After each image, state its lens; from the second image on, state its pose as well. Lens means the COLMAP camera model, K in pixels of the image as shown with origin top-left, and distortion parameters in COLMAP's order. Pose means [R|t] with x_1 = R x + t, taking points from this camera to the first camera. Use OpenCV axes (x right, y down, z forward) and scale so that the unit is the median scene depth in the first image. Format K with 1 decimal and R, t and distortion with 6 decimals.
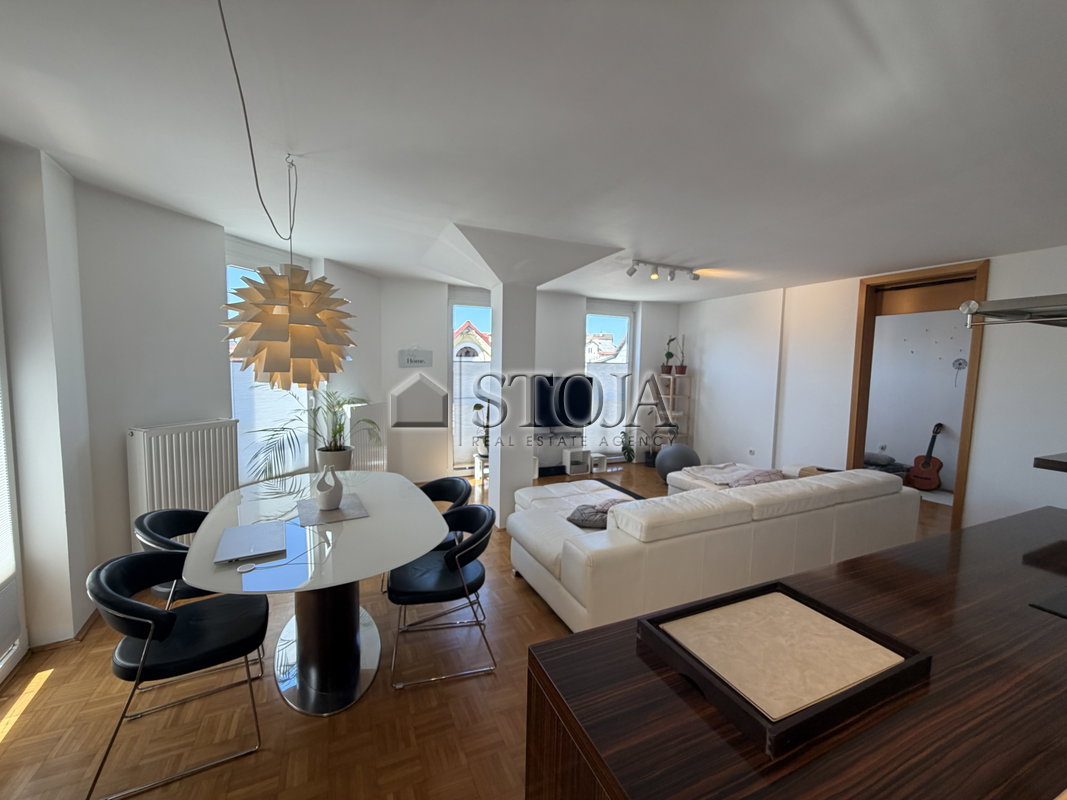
lens RADIAL K [[422.9, 0, 527.9], [0, 422.9, 398.4], [0, 0, 1]] dist [-0.000133, 0.000059]
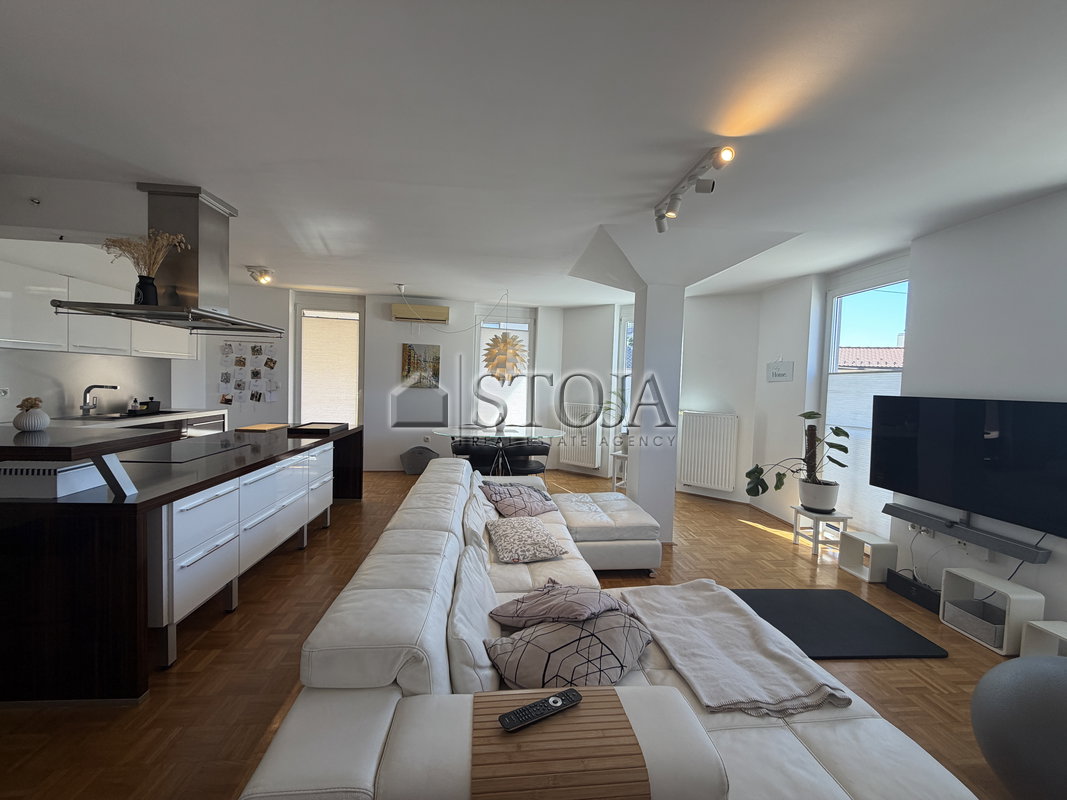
lens RADIAL K [[422.9, 0, 527.9], [0, 422.9, 398.4], [0, 0, 1]] dist [-0.000133, 0.000059]
pose [[-0.315821, 0.011881, -0.948744, 0.975867], [-0.113090, 0.992322, 0.050073, -0.032697], [0.942055, 0.123108, -0.312053, 1.062471]]
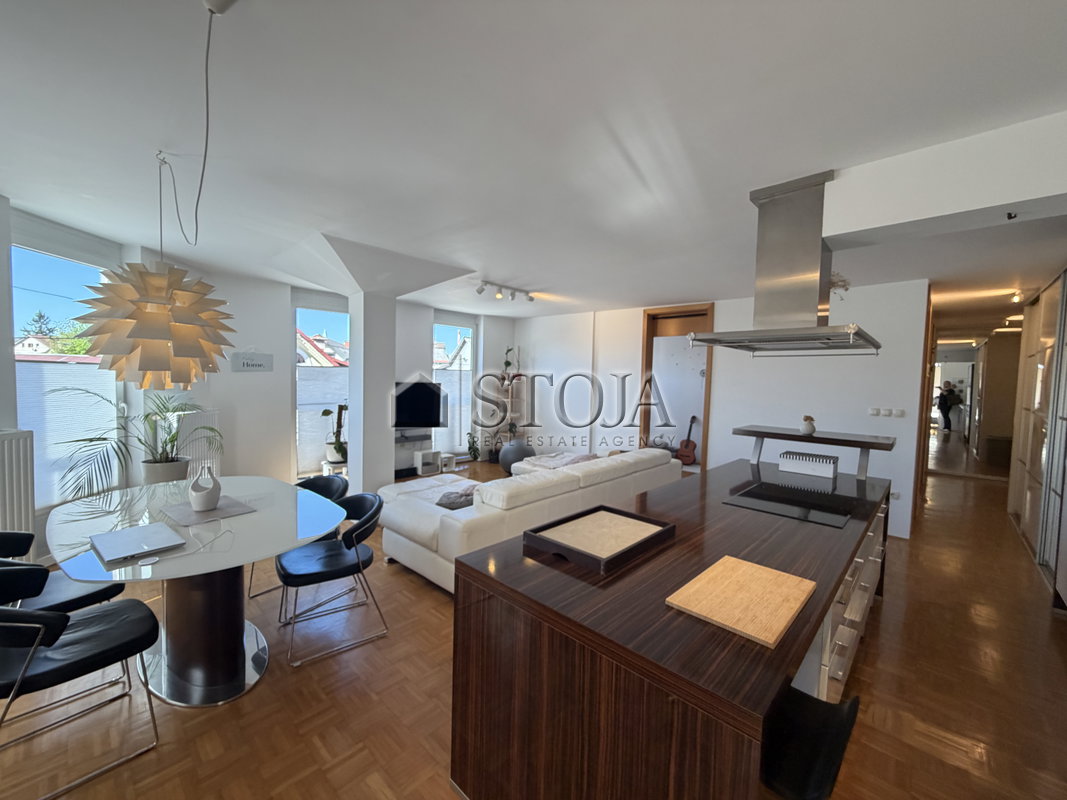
lens RADIAL K [[424.5, 0, 522.2], [0, 424.5, 397.9], [0, 0, 1]] dist [-0.000003, -0.000030]
pose [[0.929462, -0.012373, 0.368710, -0.082444], [0.020458, 0.999628, -0.018026, 0.018238], [-0.368350, 0.024298, 0.929370, -0.117768]]
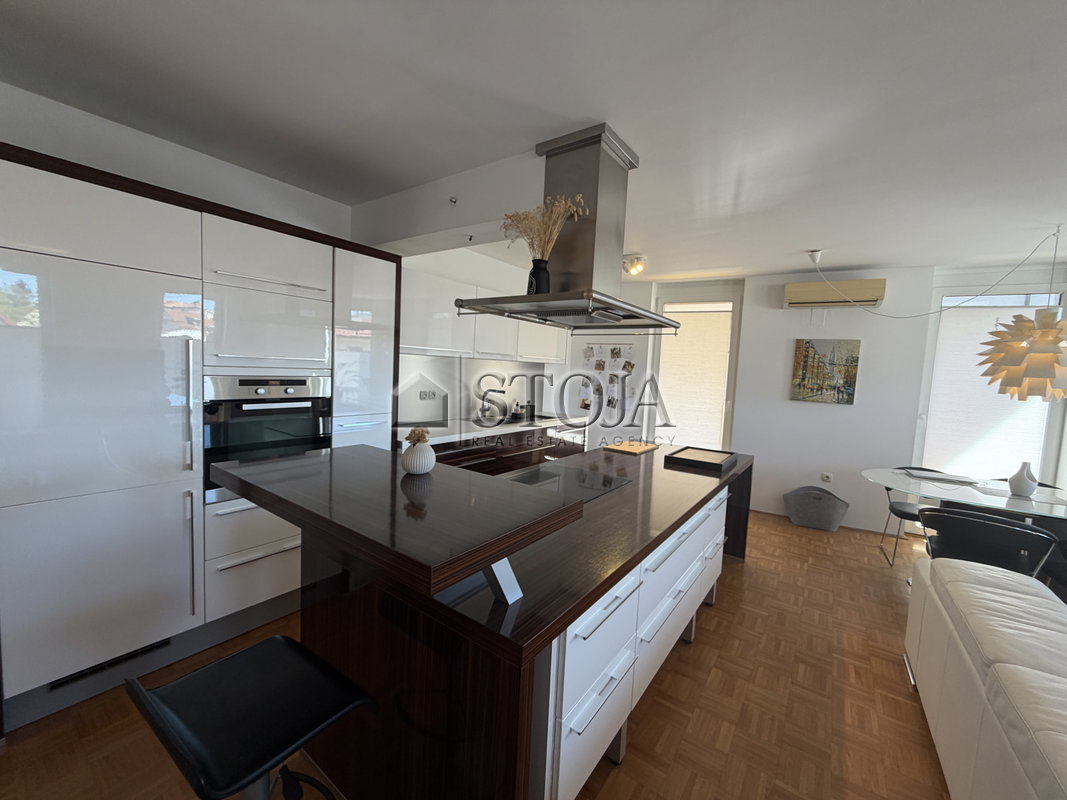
lens RADIAL K [[422.9, 0, 527.9], [0, 422.9, 398.4], [0, 0, 1]] dist [-0.000133, 0.000059]
pose [[-0.860320, -0.021284, -0.509309, 0.807044], [-0.101773, 0.986184, 0.130701, -0.022803], [0.499491, 0.164278, -0.850601, 0.731697]]
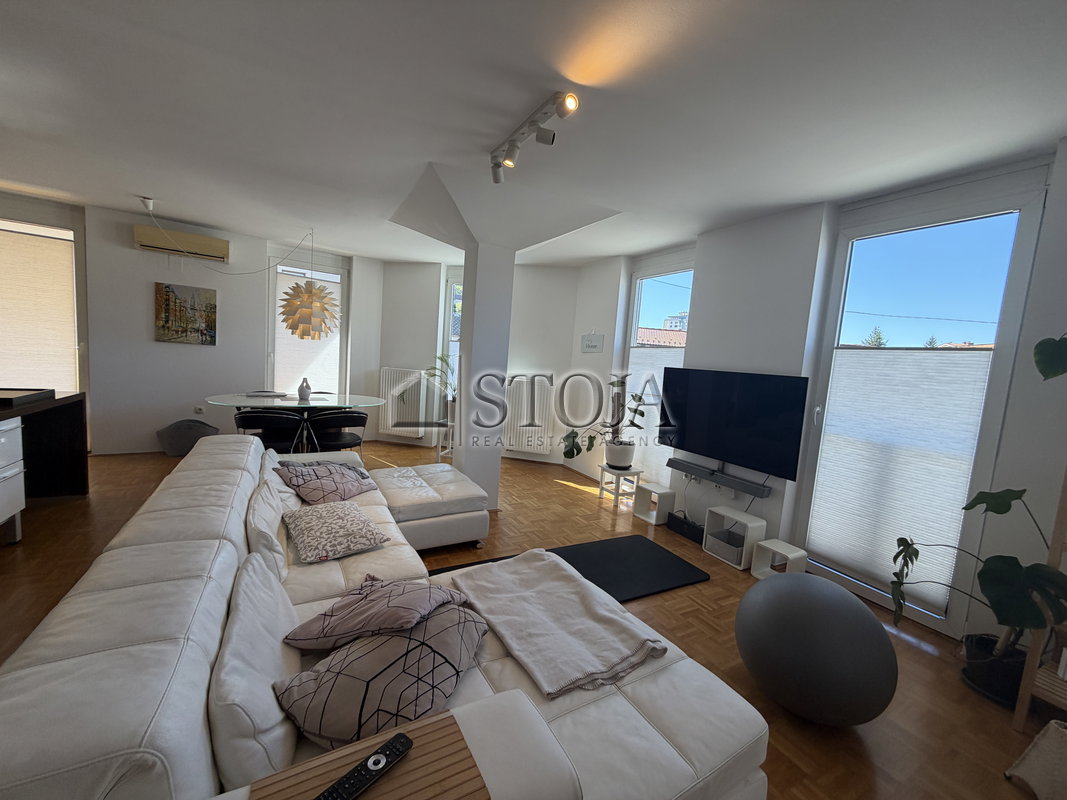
lens RADIAL K [[422.9, 0, 527.9], [0, 422.9, 398.4], [0, 0, 1]] dist [-0.000133, 0.000059]
pose [[0.092545, 0.087334, -0.991871, 0.908126], [-0.149849, 0.986022, 0.072837, -0.026851], [0.984368, 0.141890, 0.104338, 1.043689]]
